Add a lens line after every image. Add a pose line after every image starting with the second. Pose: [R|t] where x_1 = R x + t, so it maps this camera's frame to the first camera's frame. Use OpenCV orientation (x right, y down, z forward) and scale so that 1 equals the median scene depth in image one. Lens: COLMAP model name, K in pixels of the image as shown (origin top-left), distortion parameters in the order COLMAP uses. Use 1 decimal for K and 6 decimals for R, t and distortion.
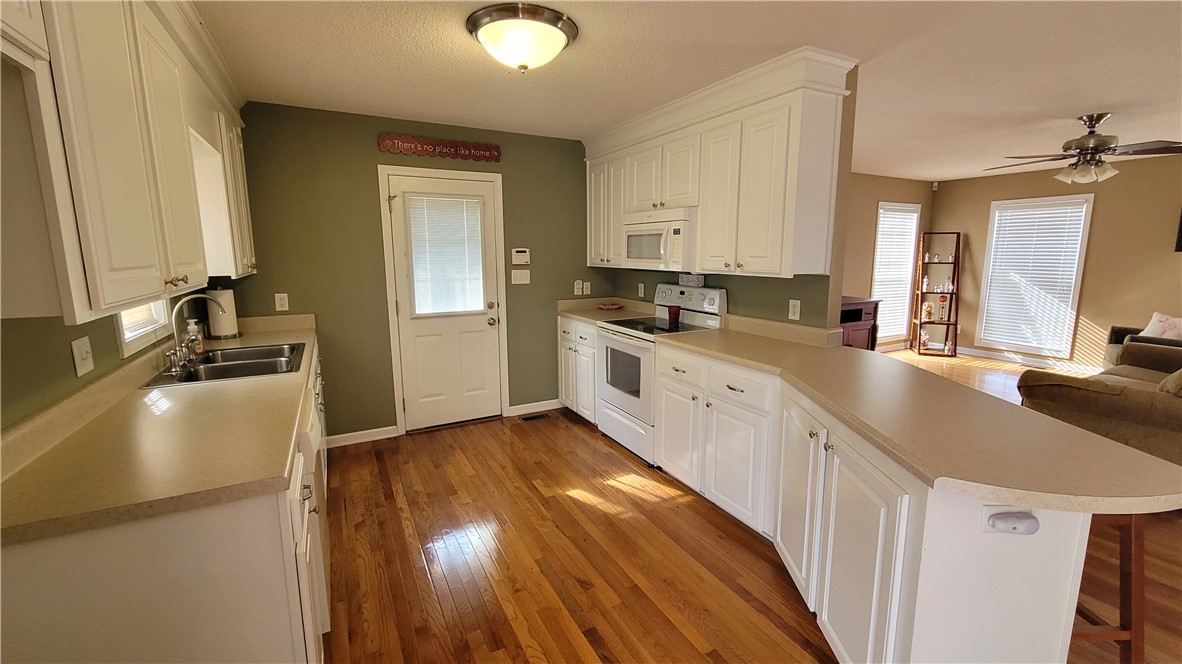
lens RADIAL K [[480.7, 0, 594.9], [0, 480.7, 328.7], [0, 0, 1]] dist [-0.002137, 0.000037]
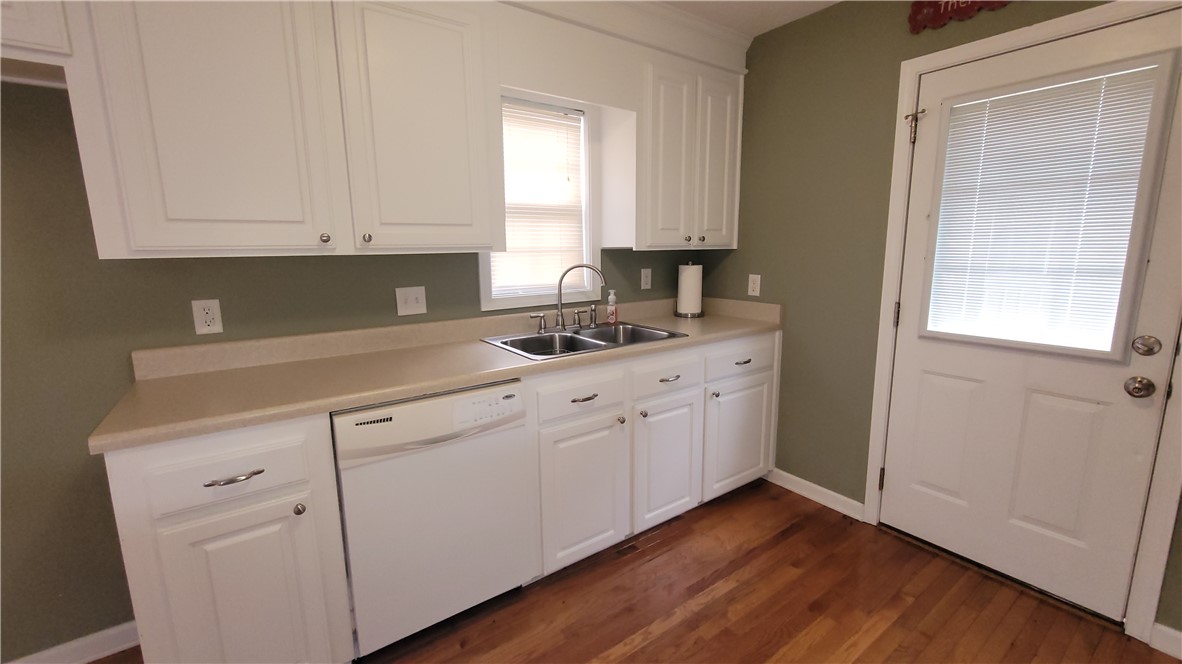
lens RADIAL K [[480.7, 0, 591.7], [0, 480.7, 327.4], [0, 0, 1]] dist [-0.002137, 0.000037]
pose [[0.116980, 0.164973, -0.979336, 0.115557], [-0.149120, 0.977845, 0.146910, -0.061164], [0.981875, 0.128853, 0.138989, 0.600189]]
